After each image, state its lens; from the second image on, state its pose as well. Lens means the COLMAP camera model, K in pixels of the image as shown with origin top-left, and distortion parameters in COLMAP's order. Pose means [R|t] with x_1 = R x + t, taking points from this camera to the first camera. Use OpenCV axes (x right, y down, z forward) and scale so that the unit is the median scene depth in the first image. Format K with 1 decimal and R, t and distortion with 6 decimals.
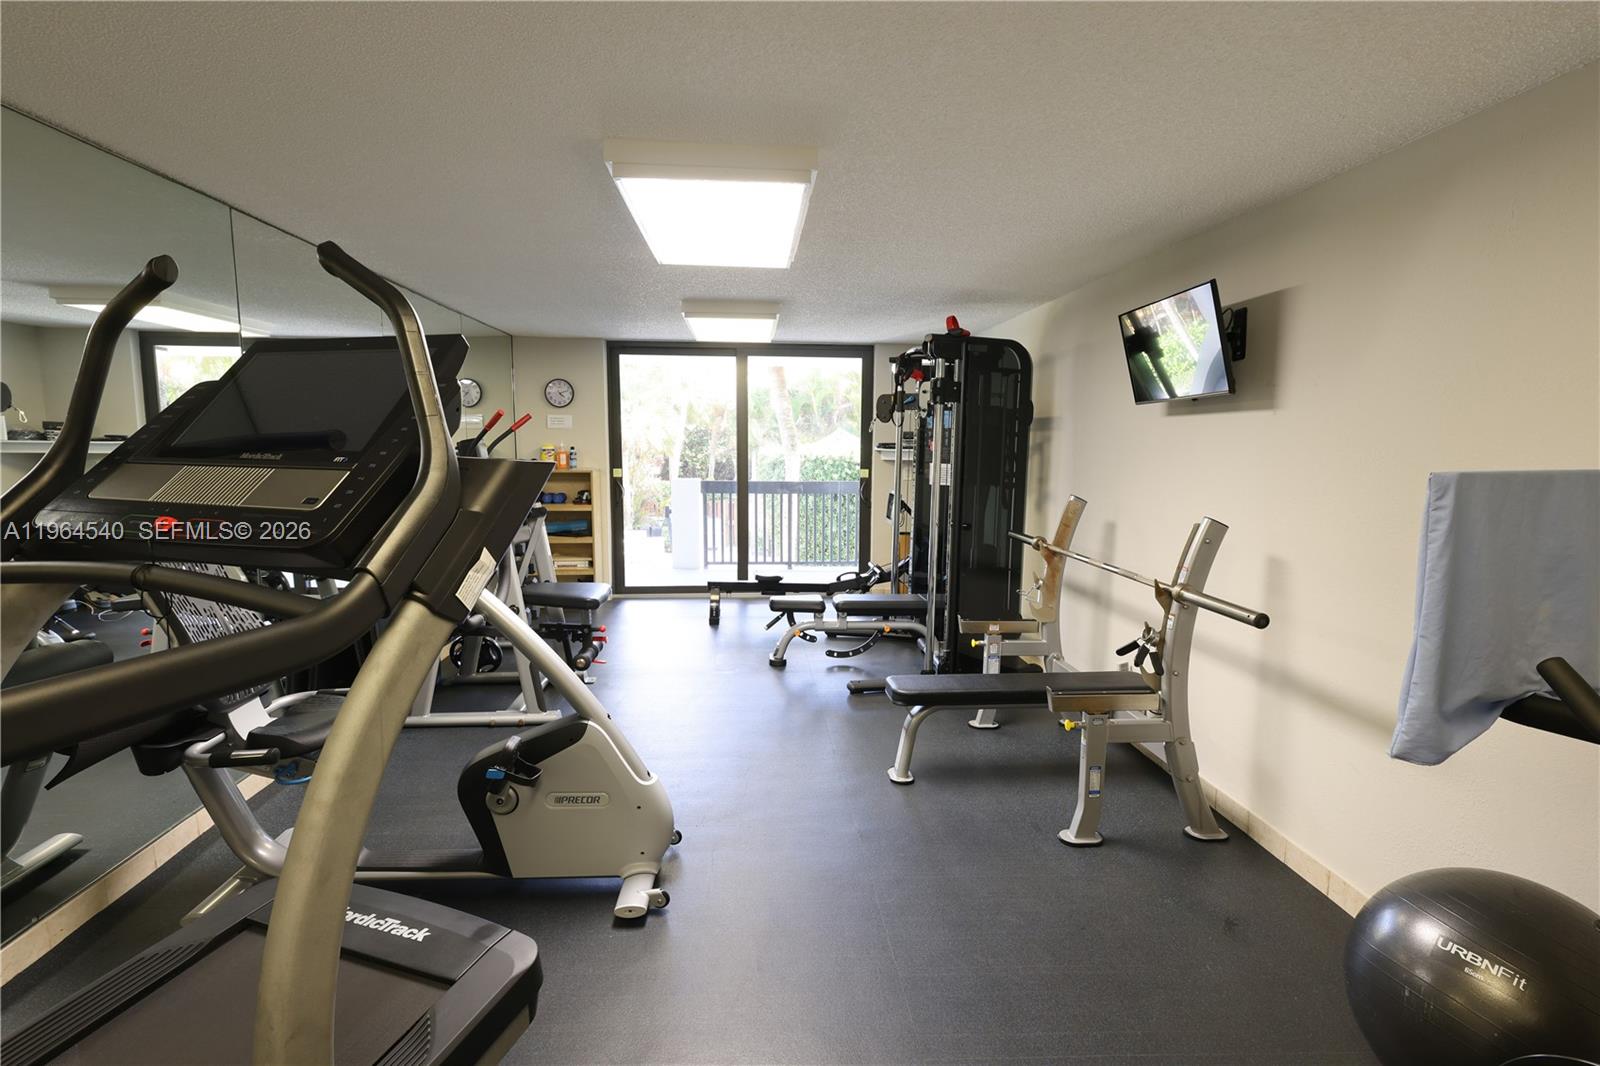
lens RADIAL K [[769.2, 0, 797.3], [0, 769.2, 531.3], [0, 0, 1]] dist [0.015899, 0.000461]
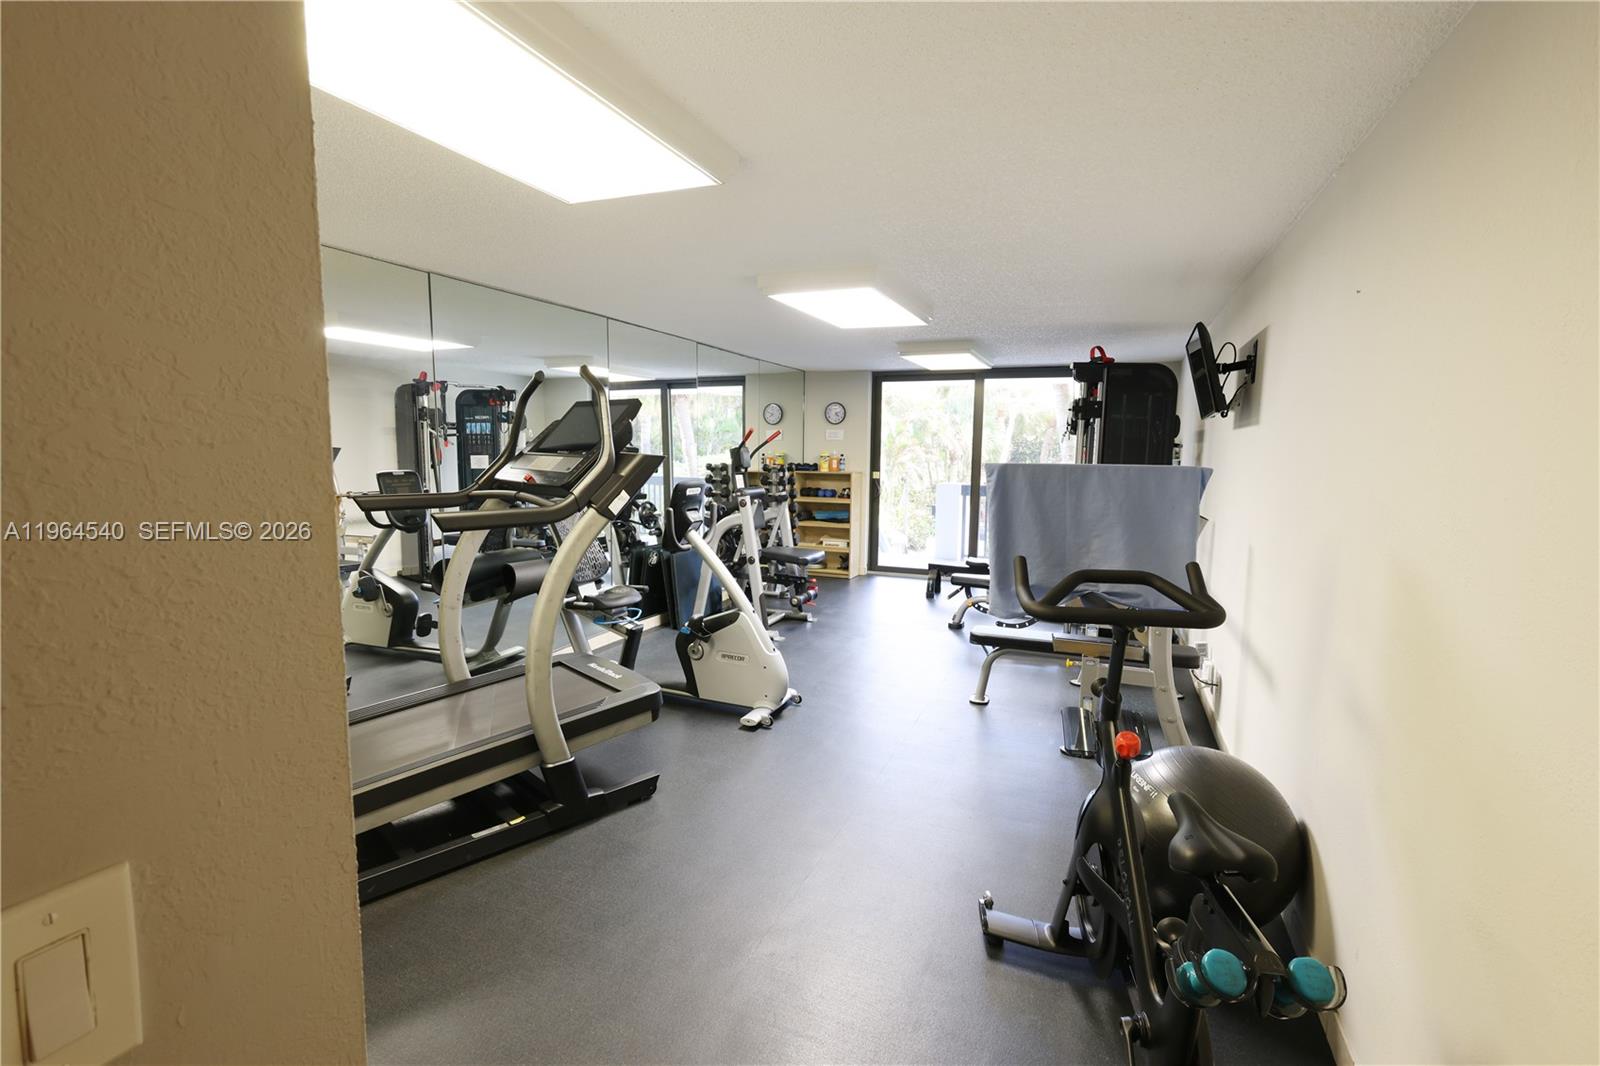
lens RADIAL K [[736.2, 0, 801.0], [0, 736.2, 534.0], [0, 0, 1]] dist [-0.000017, 0.001125]
pose [[0.897763, 0.055794, -0.436931, 0.262071], [-0.058377, 0.998266, 0.007527, 0.025898], [0.436594, 0.018749, 0.899463, -0.193628]]
